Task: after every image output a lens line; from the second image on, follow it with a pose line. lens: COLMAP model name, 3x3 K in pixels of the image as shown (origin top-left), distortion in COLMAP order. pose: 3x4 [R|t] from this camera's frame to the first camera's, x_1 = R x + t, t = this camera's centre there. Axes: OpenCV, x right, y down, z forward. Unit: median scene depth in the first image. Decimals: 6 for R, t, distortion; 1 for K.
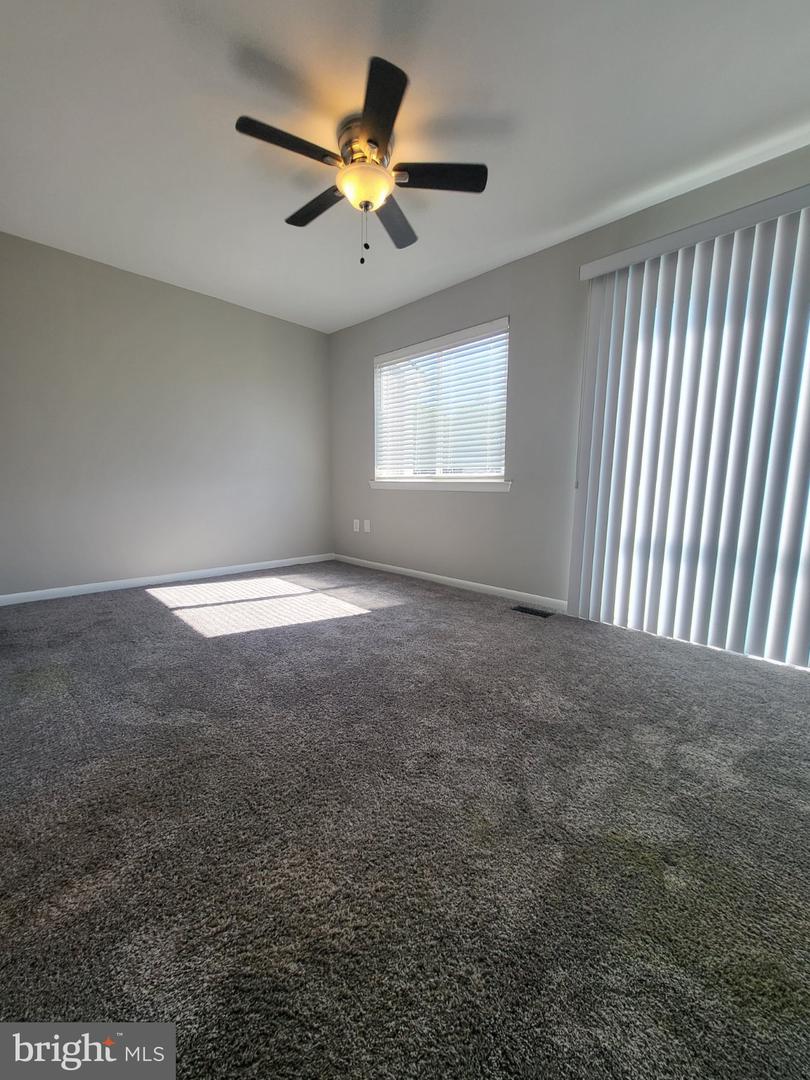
lens RADIAL K [[425.1, 0, 407.6], [0, 425.1, 545.1], [0, 0, 1]] dist [-0.000709, -0.000087]
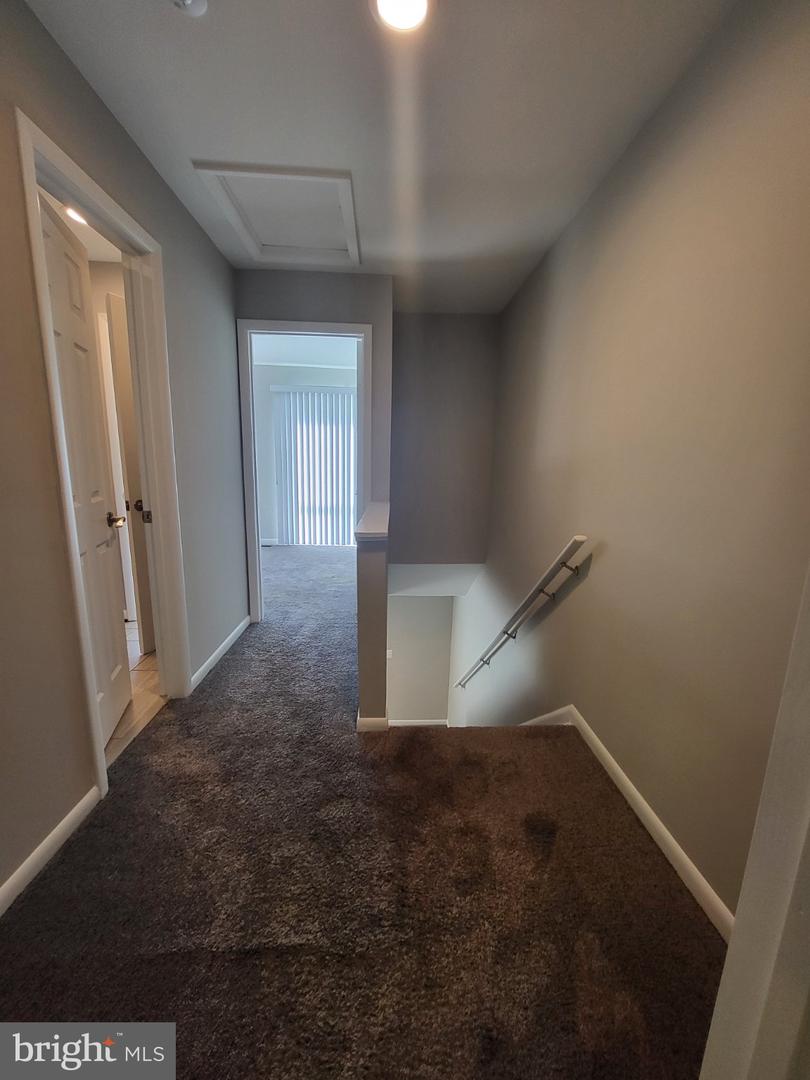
lens RADIAL K [[425.1, 0, 408.1], [0, 425.1, 539.9], [0, 0, 1]] dist [-0.000709, -0.000087]
pose [[0.687357, -0.135001, 0.713663, -0.822337], [0.094068, 0.990845, 0.096834, -0.004349], [-0.720202, 0.000574, 0.693764, -1.112369]]
